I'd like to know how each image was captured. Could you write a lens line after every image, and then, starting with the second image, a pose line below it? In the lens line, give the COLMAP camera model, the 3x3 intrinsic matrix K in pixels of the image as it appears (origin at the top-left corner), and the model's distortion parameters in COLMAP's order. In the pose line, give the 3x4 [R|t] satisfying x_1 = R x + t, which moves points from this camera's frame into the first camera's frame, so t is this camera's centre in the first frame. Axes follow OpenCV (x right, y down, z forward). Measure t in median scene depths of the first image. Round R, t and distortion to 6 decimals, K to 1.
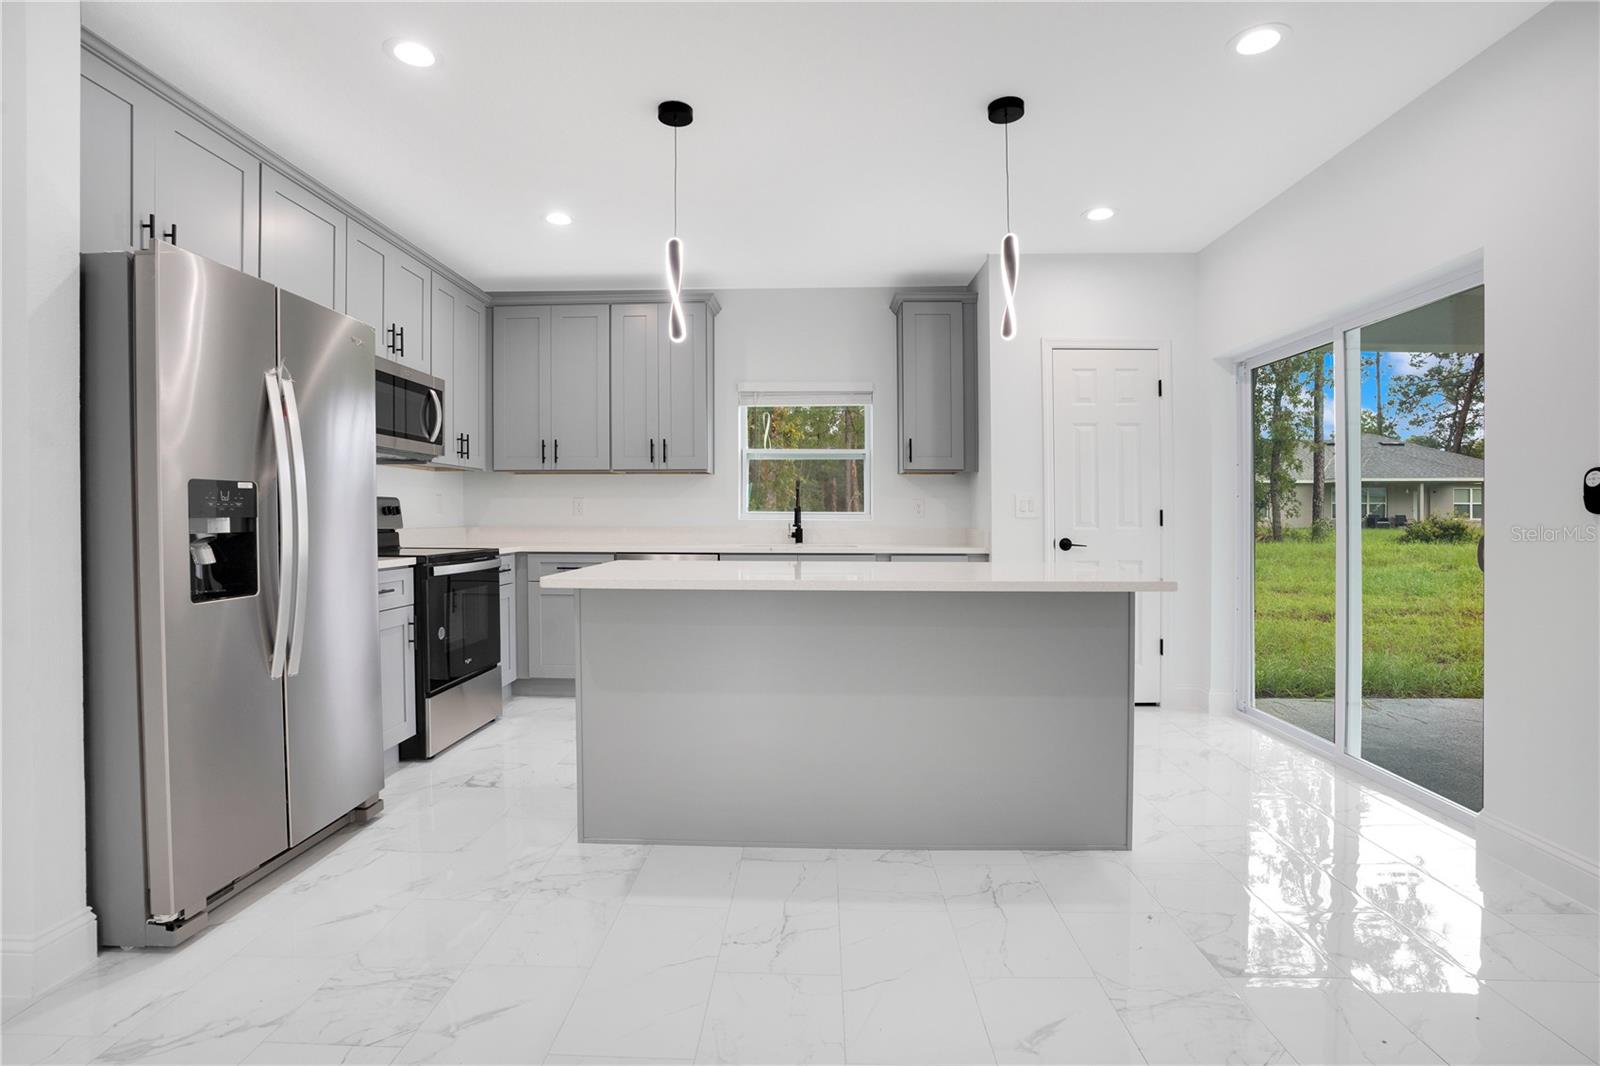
lens RADIAL K [[762.6, 0, 797.6], [0, 762.6, 528.6], [0, 0, 1]] dist [-0.073559, 0.028304]
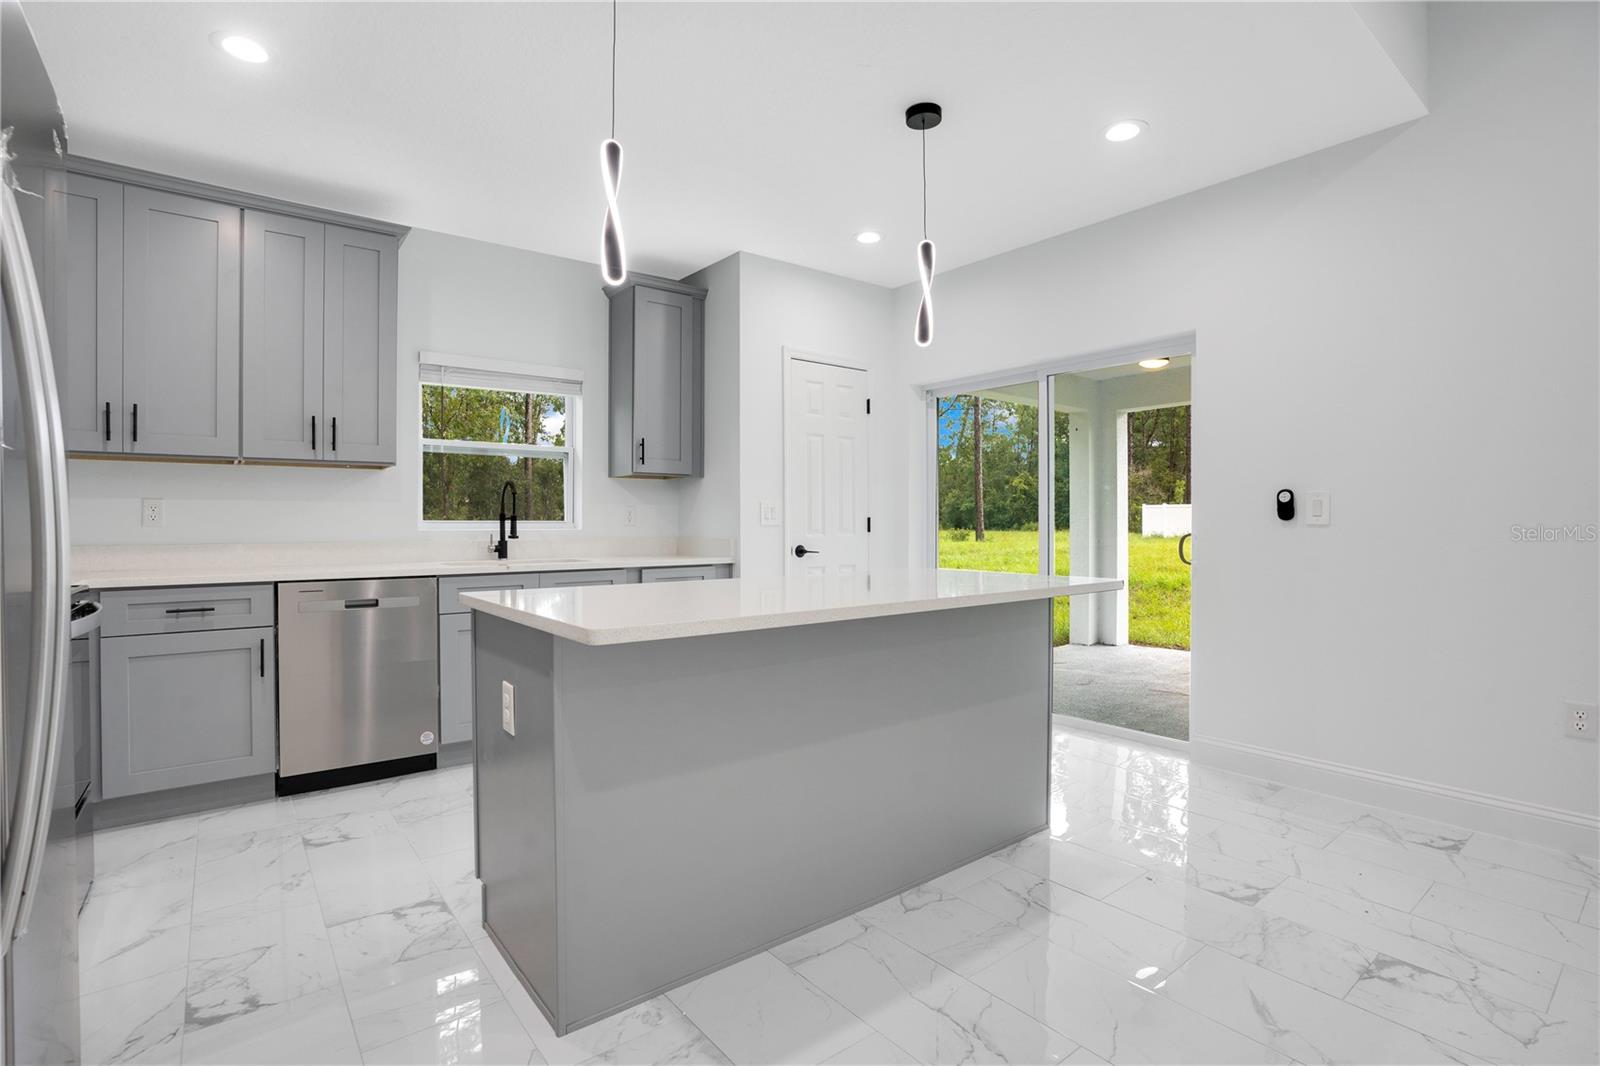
lens RADIAL K [[759.3, 0, 781.1], [0, 759.3, 522.7], [0, 0, 1]] dist [-0.072813, 0.027911]
pose [[0.774226, -0.005153, 0.632889, -0.296619], [0.015358, 0.999825, -0.010646, -0.006538], [-0.632723, 0.017962, 0.774170, 0.210647]]
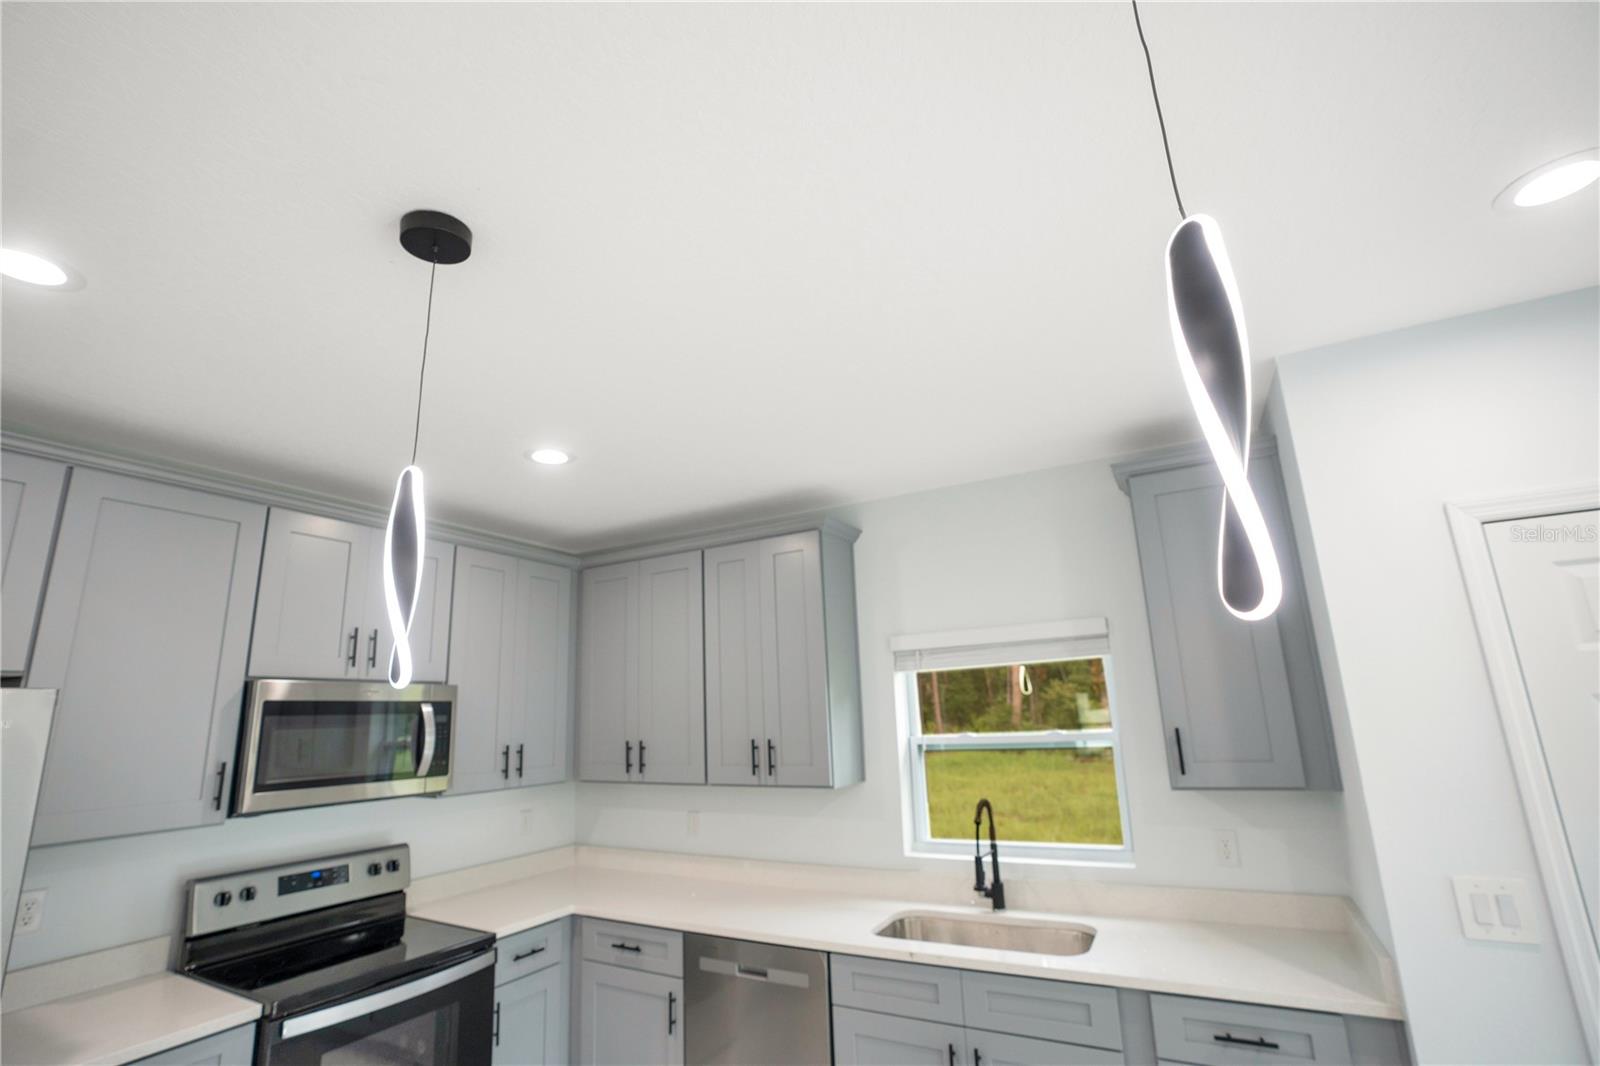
lens RADIAL K [[737.7, 0, 792.4], [0, 737.7, 533.8], [0, 0, 1]] dist [-0.067538, 0.025062]
pose [[0.882431, -0.142760, -0.448259, 0.159519], [0.030132, 0.968039, -0.248982, -0.133851], [0.469477, 0.206203, 0.858529, 0.432072]]
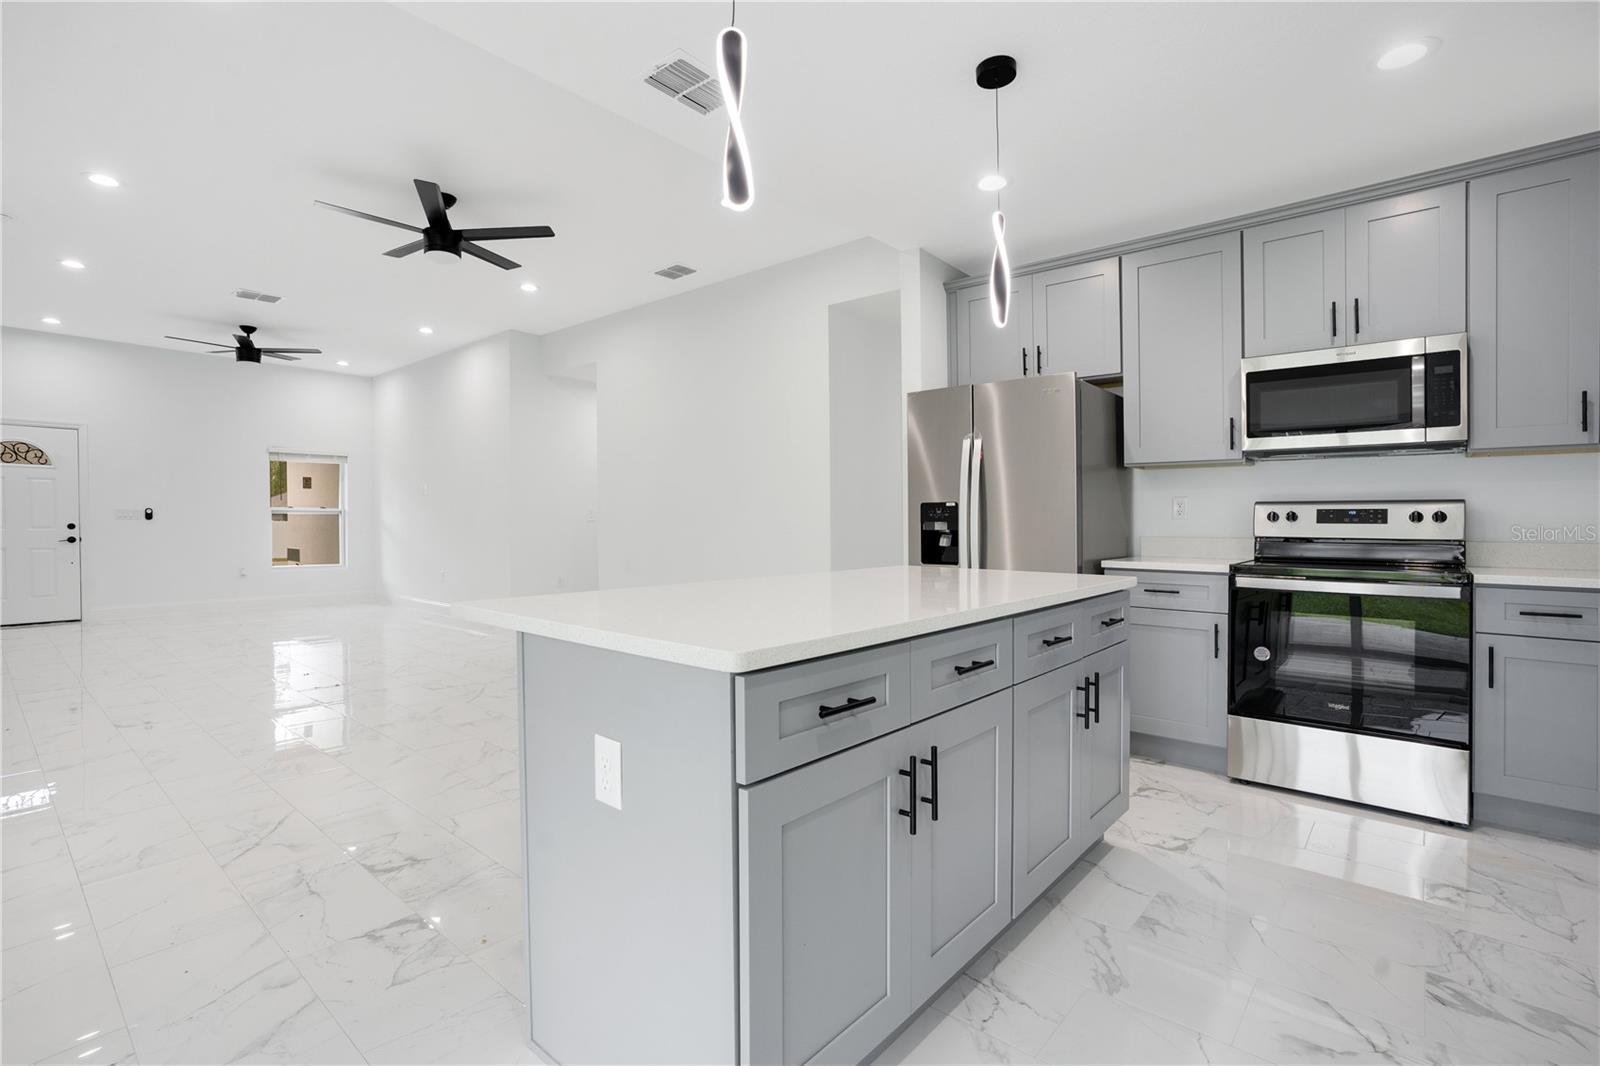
lens RADIAL K [[750.7, 0, 776.3], [0, 750.7, 531.6], [0, 0, 1]] dist [-0.057307, 0.025605]
pose [[-0.641591, 0.007195, -0.767013, 0.417393], [-0.018288, 0.999528, 0.024674, -0.012487], [0.766829, 0.029858, -0.641157, 0.823824]]
